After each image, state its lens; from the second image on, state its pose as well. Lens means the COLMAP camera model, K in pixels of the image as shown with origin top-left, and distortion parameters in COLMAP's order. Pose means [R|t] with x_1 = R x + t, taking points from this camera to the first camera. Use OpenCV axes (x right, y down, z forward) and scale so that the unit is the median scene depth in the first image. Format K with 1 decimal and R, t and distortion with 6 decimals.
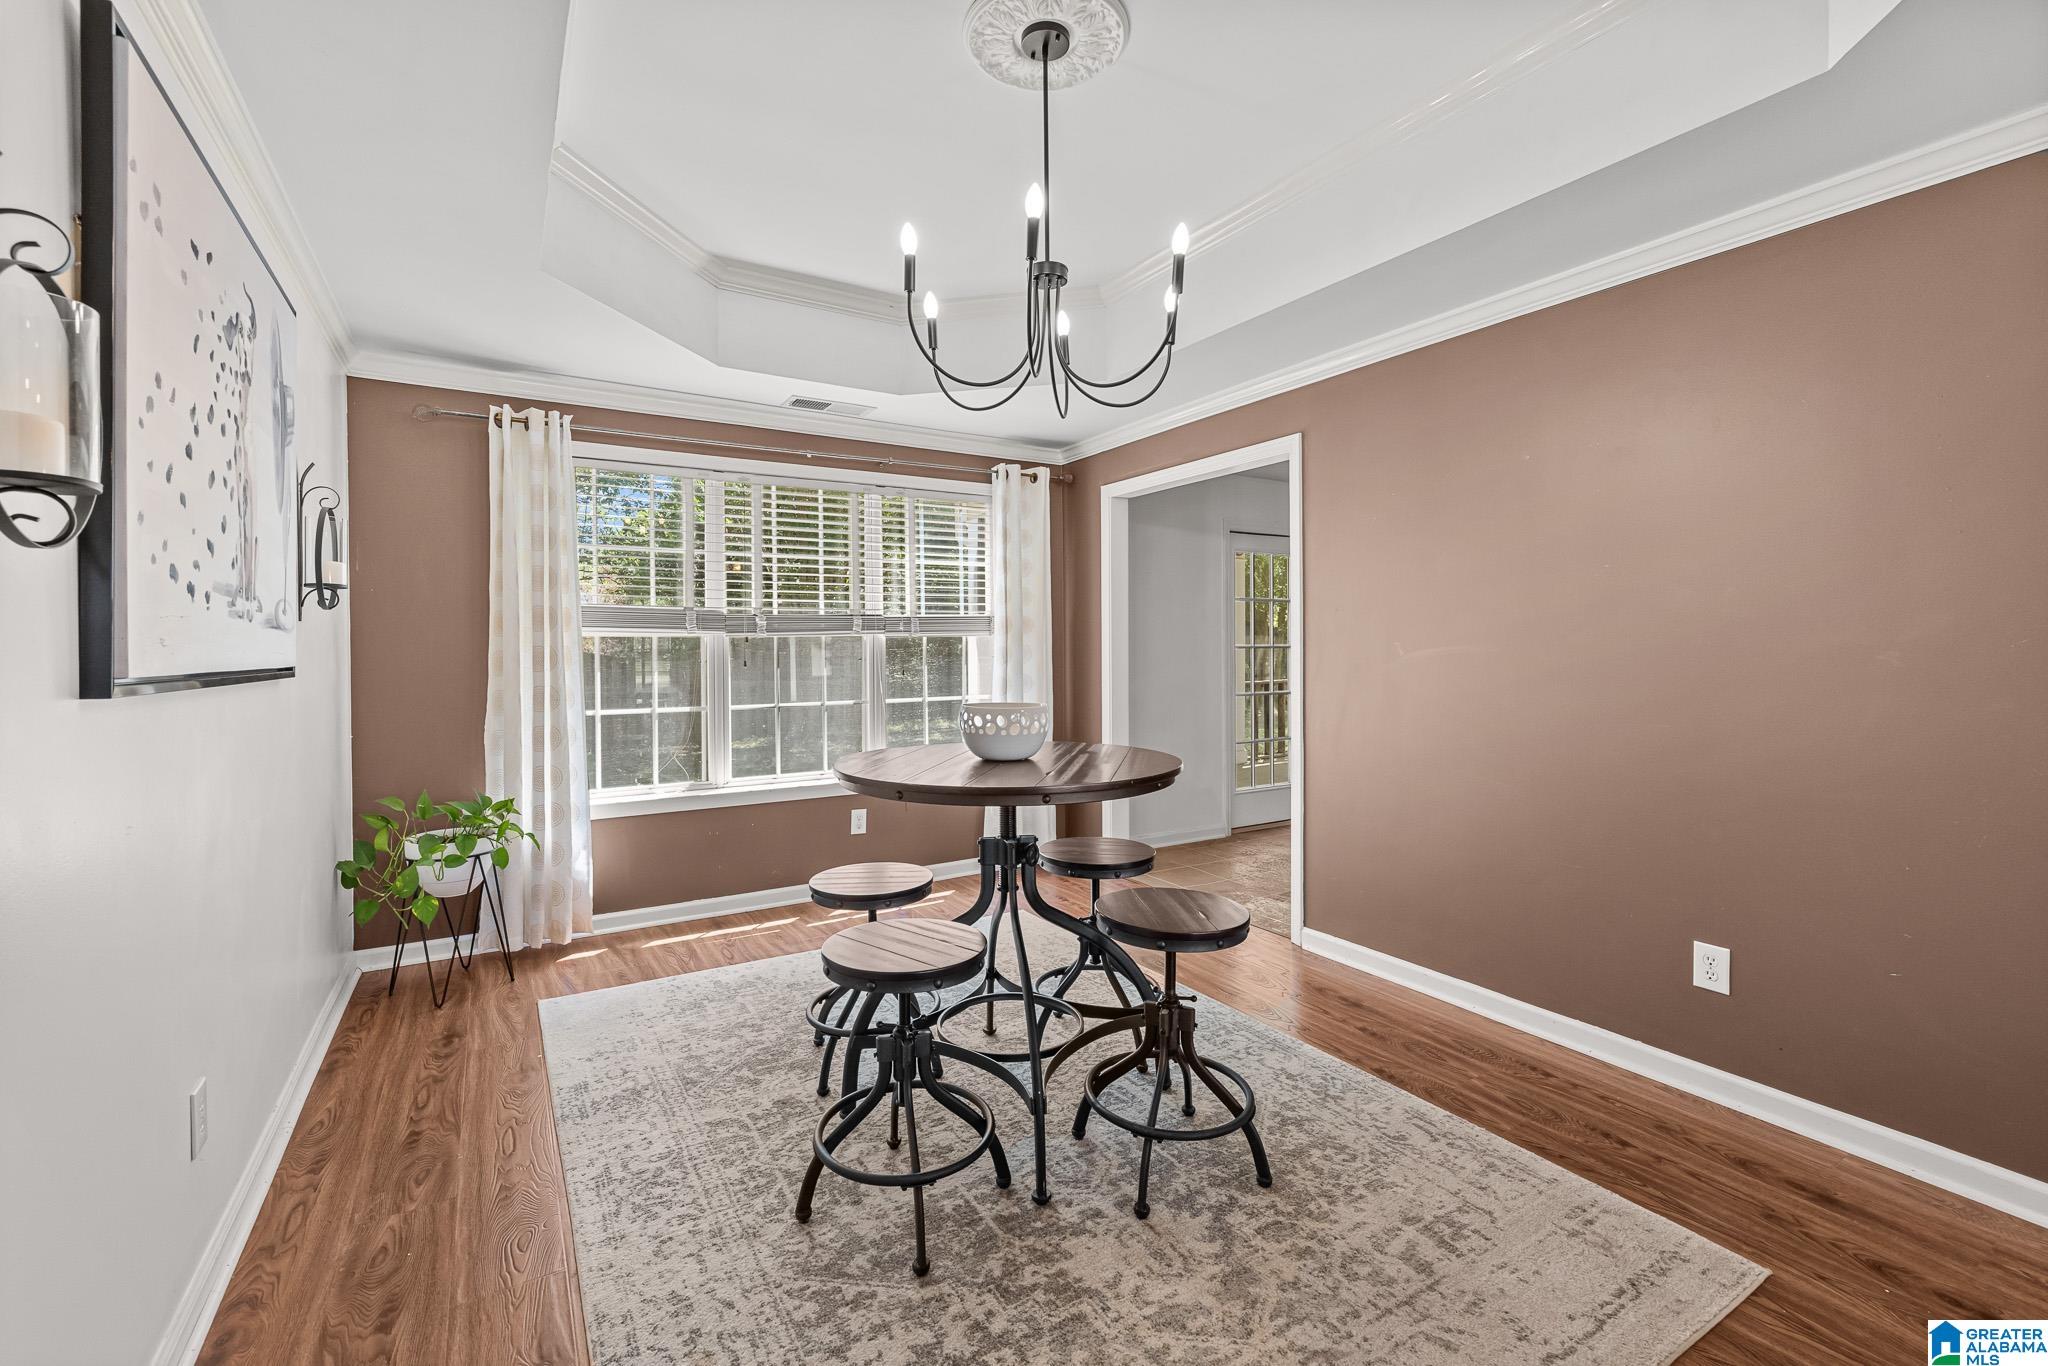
lens RADIAL K [[872.5, 0, 1026.1], [0, 872.5, 671.2], [0, 0, 1]] dist [0.004264, 0.000744]
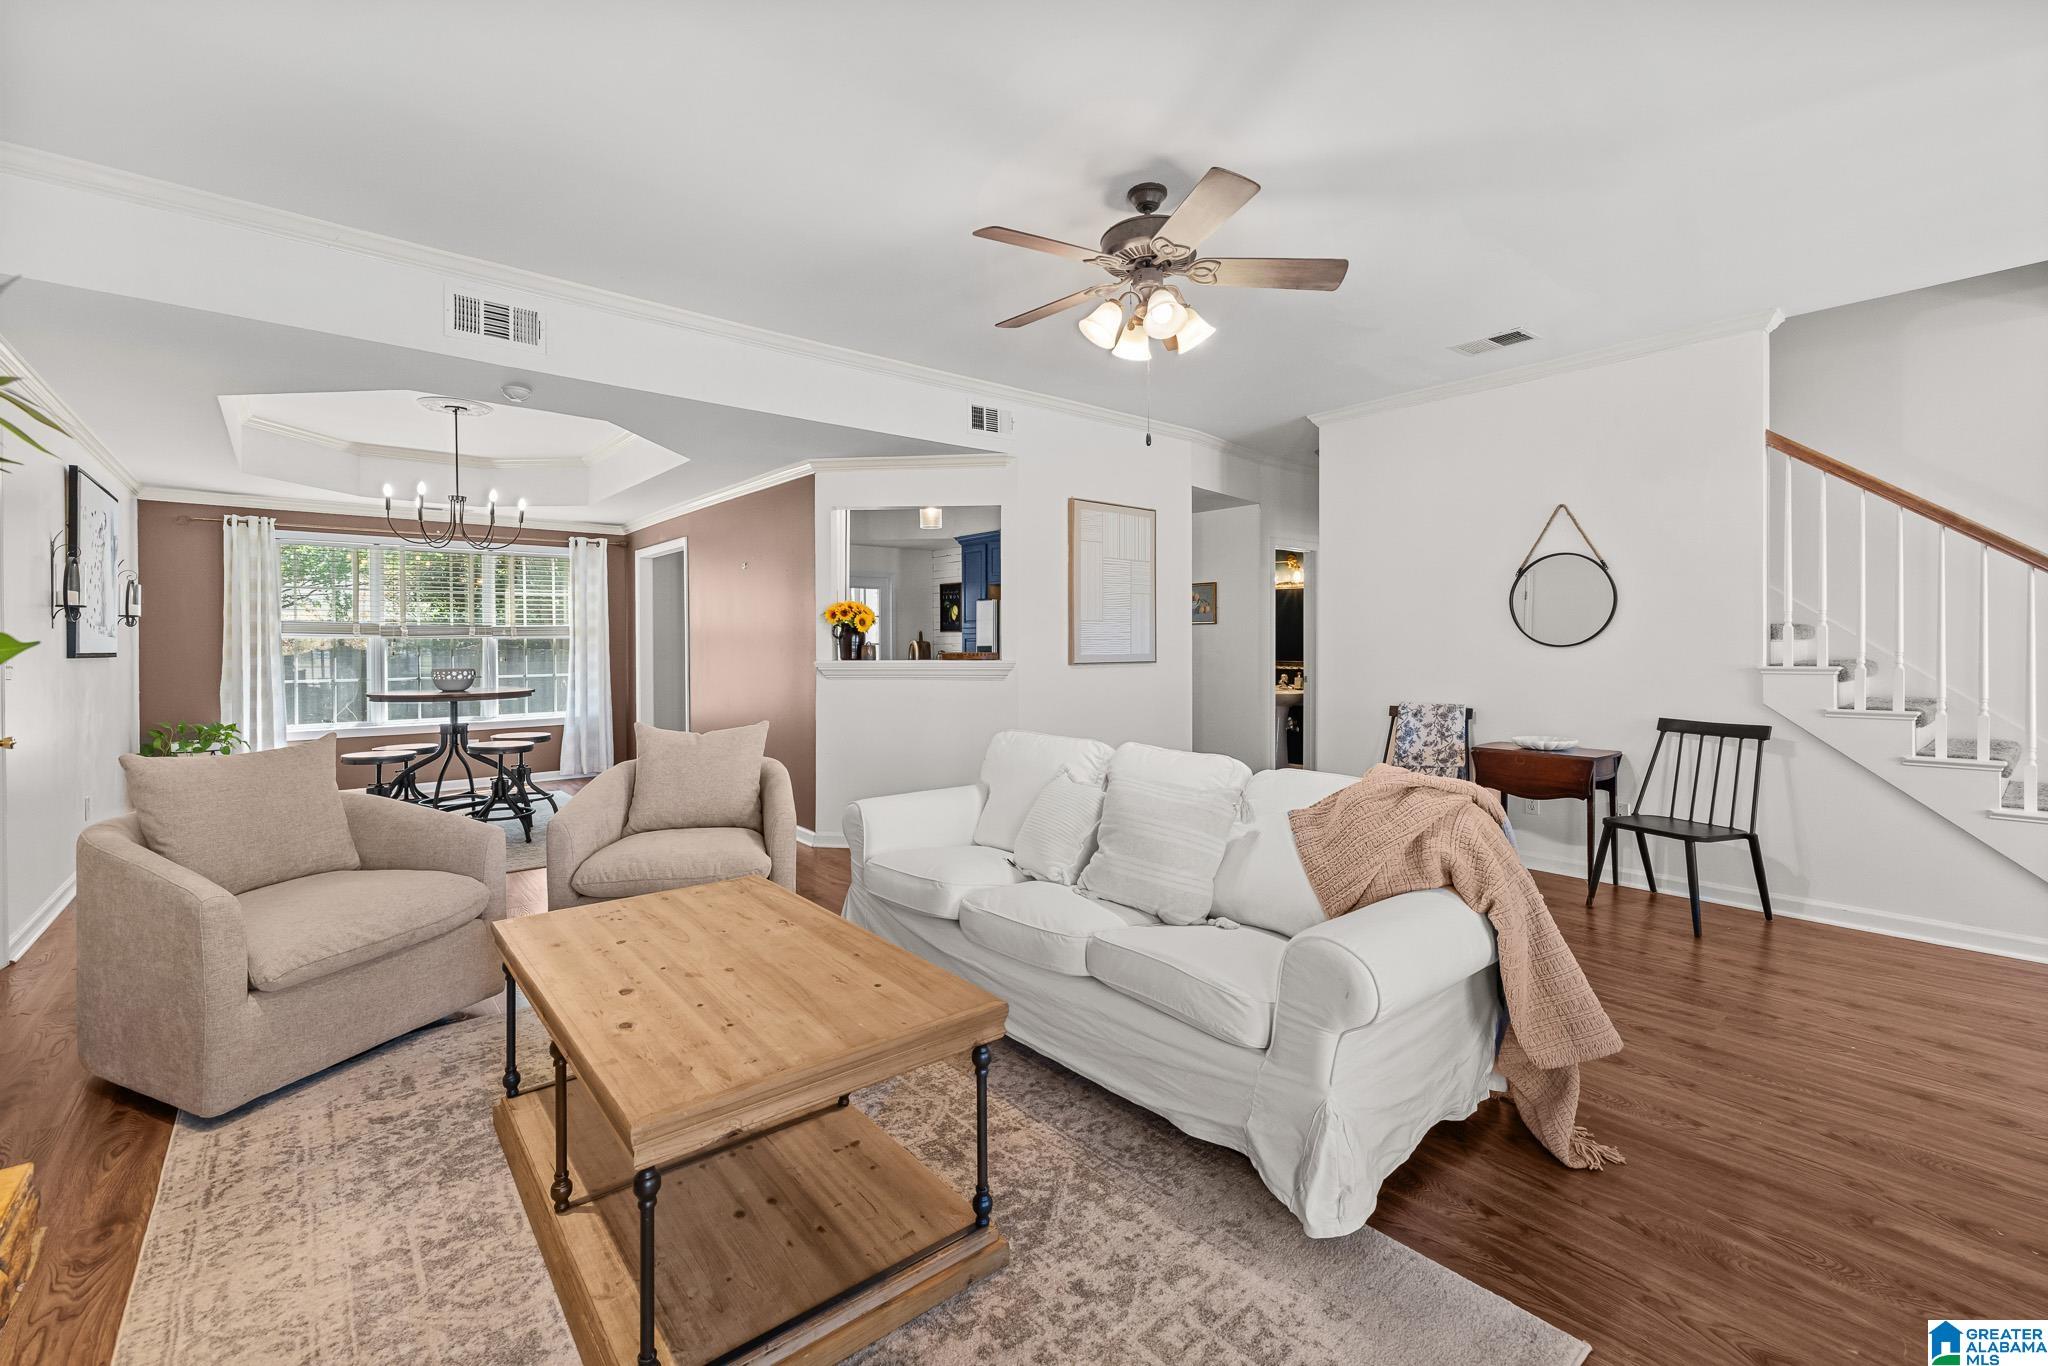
lens RADIAL K [[872.5, 0, 1022.7], [0, 872.5, 662.5], [0, 0, 1]] dist [0.004264, 0.000744]
pose [[0.988677, -0.002772, 0.150035, 0.767514], [0.004026, 0.999959, -0.008054, 0.031958], [-0.150007, 0.008567, 0.988648, -1.069517]]
